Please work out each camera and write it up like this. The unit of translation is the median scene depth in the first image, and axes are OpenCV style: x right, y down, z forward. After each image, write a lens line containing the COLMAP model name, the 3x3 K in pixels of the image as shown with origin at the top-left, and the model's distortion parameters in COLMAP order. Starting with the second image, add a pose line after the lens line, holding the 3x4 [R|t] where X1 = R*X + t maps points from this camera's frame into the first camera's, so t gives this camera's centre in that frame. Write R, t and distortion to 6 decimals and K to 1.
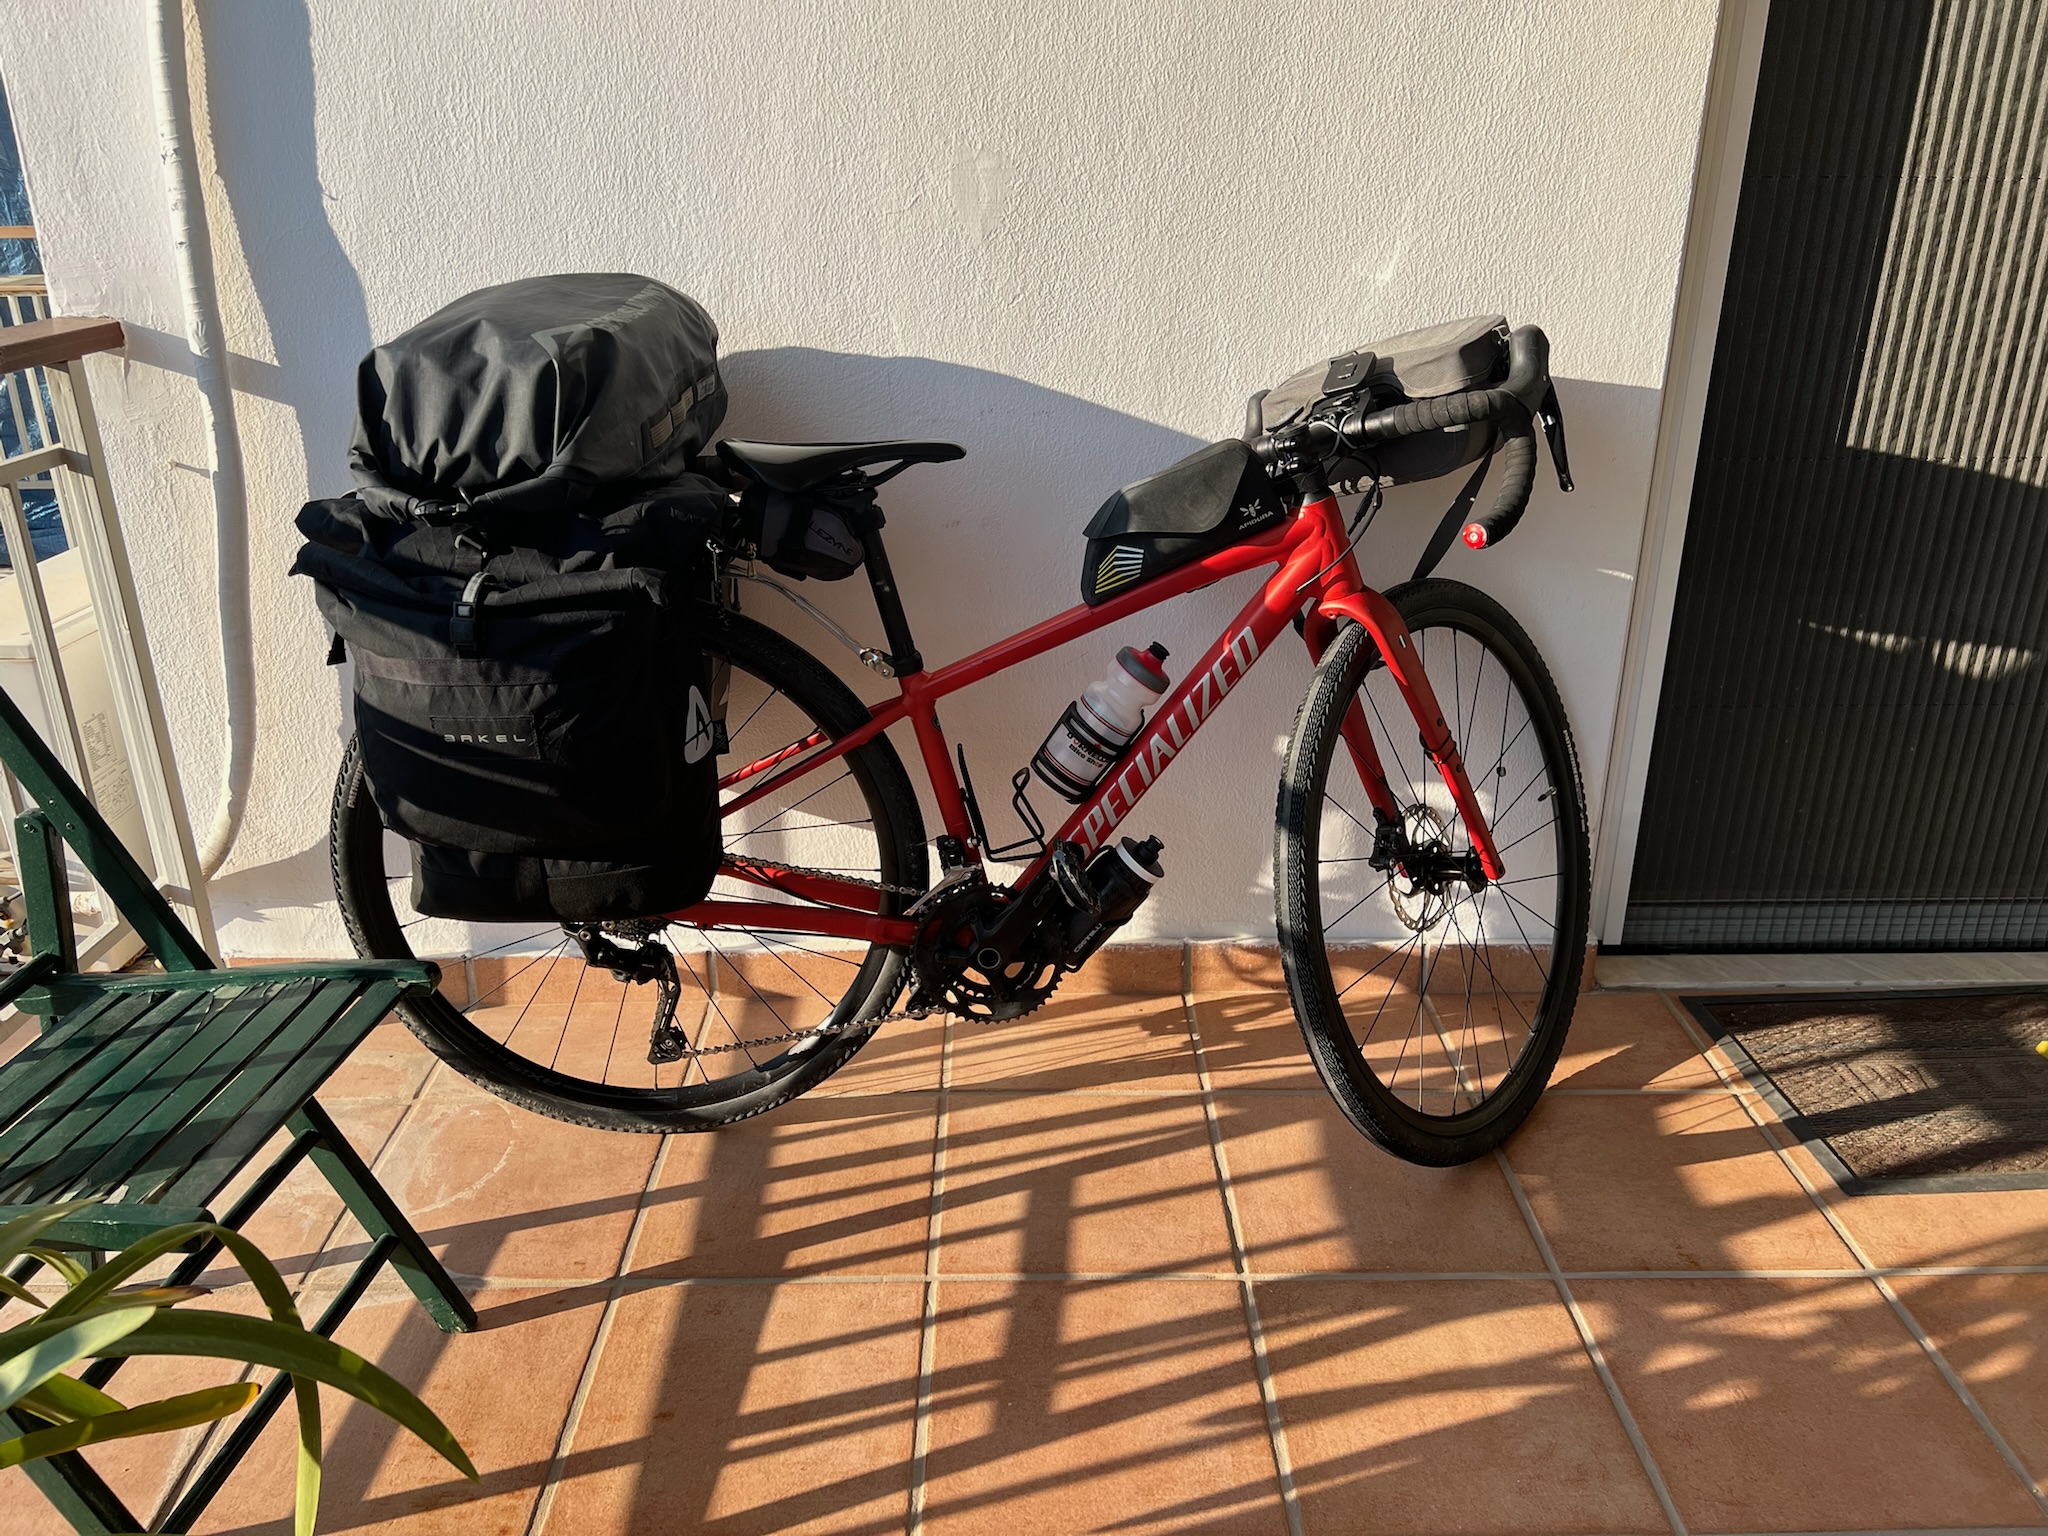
lens RADIAL K [[1579.5, 0, 1014.7], [0, 1579.5, 761.2], [0, 0, 1]] dist [0.015581, -0.020545]
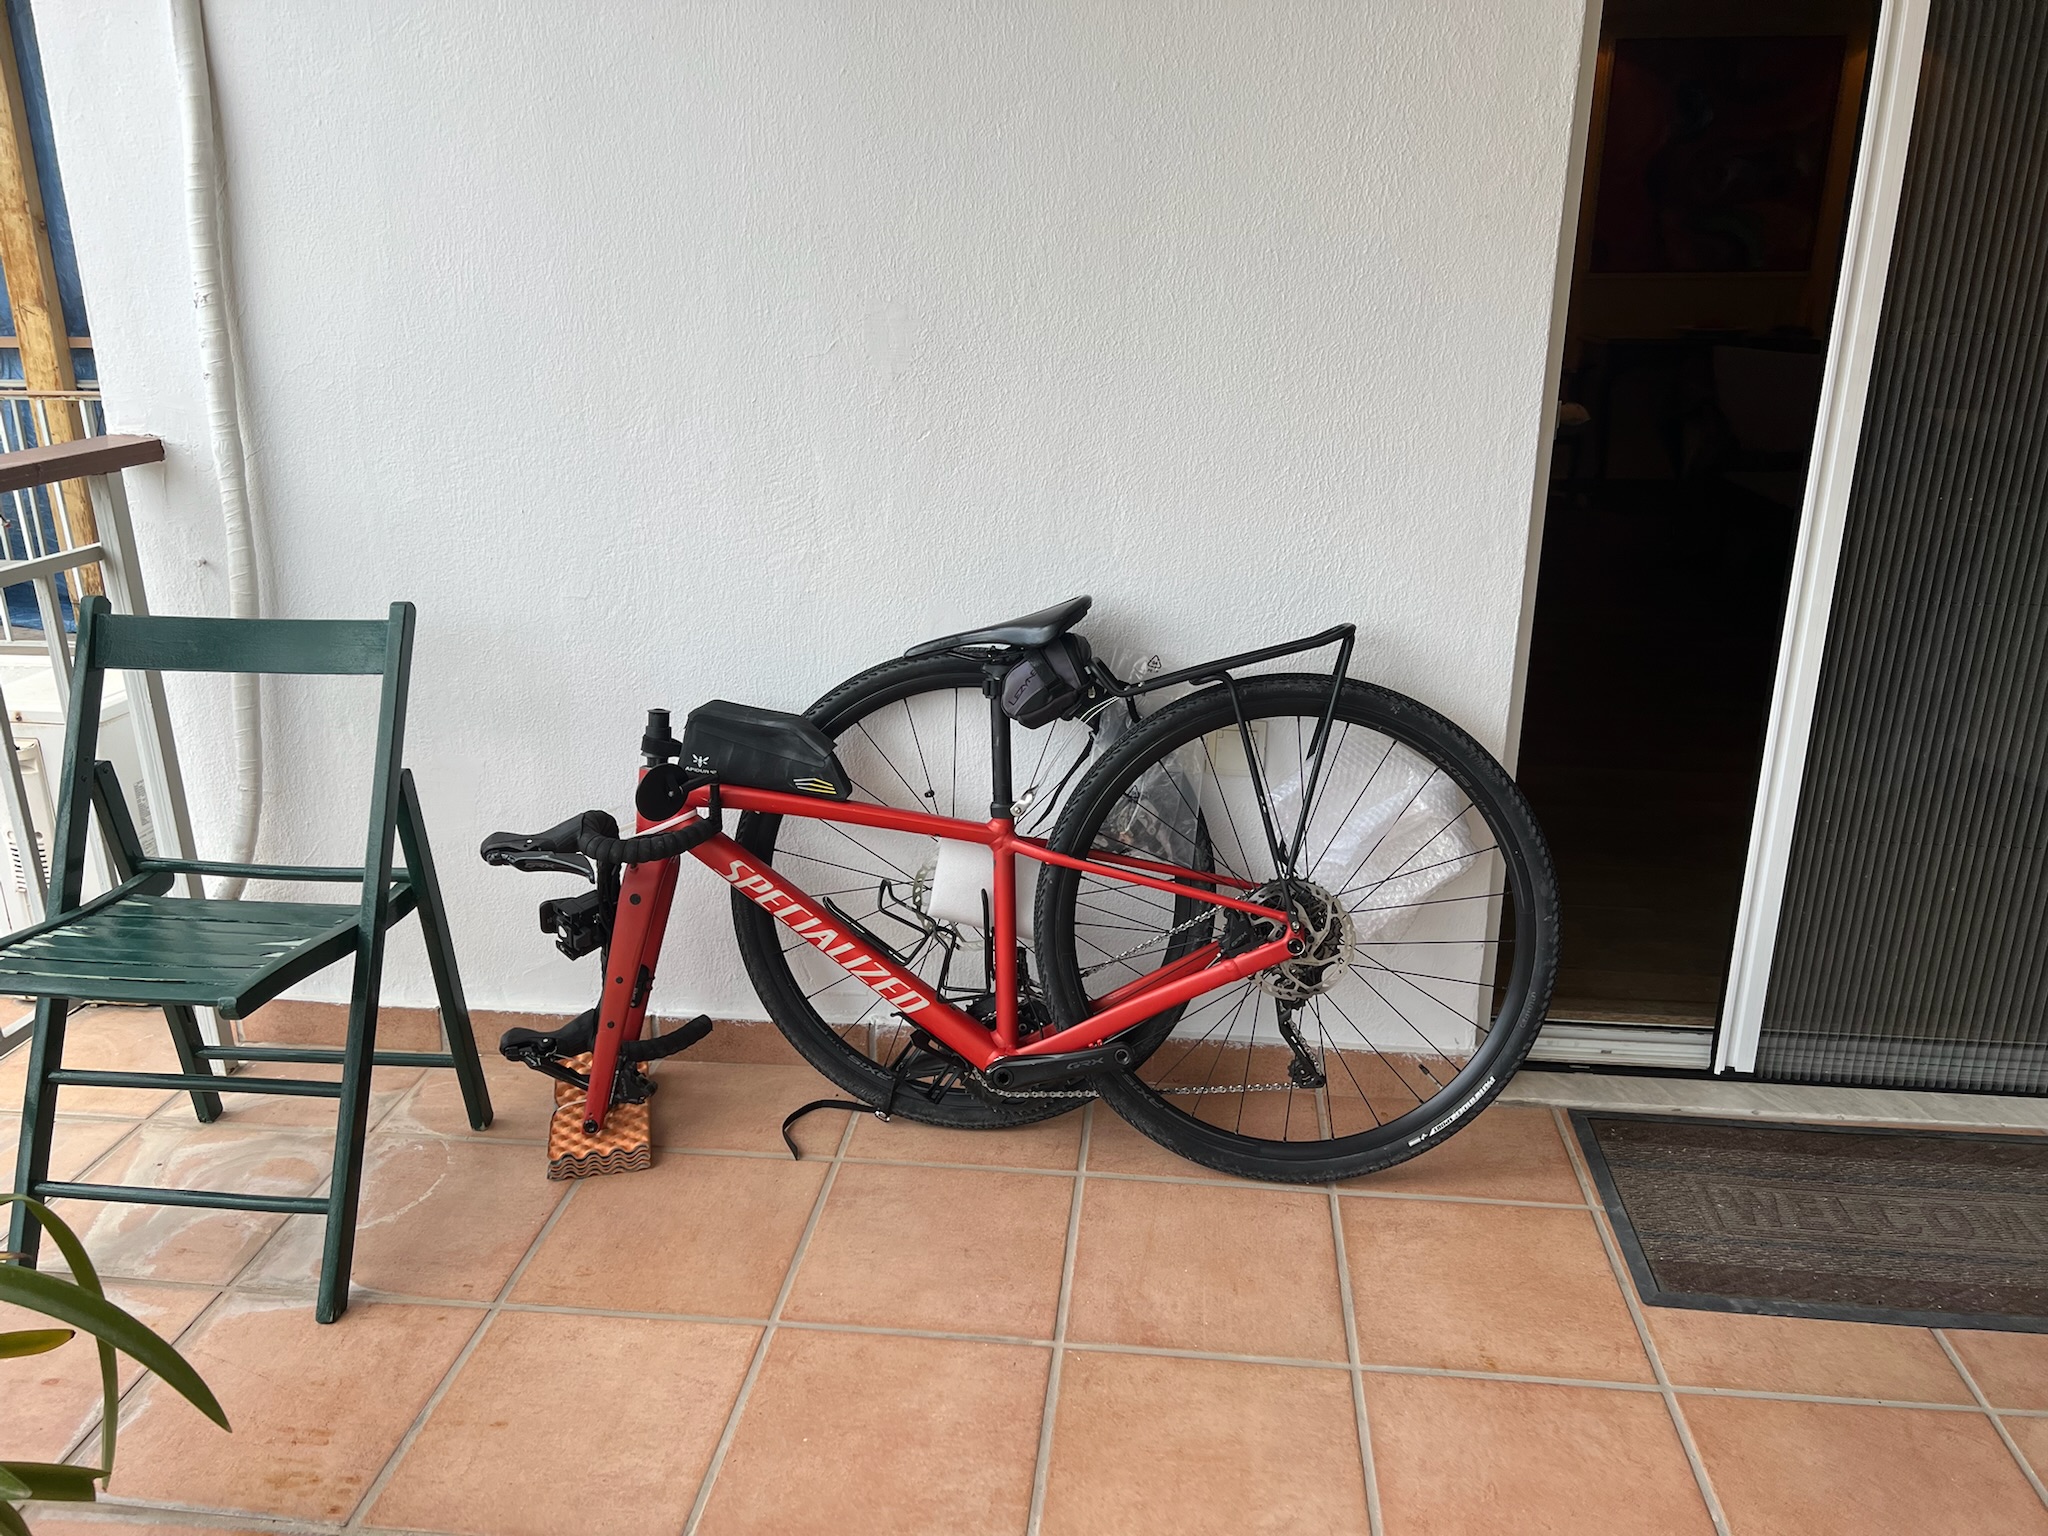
lens RADIAL K [[1579.5, 0, 1034.8], [0, 1579.5, 781.0], [0, 0, 1]] dist [0.015581, -0.020545]
pose [[0.993577, 0.041281, -0.105357, 0.208124], [-0.046496, 0.997787, -0.047532, -0.002030], [0.103161, 0.052126, 0.993298, -0.076194]]
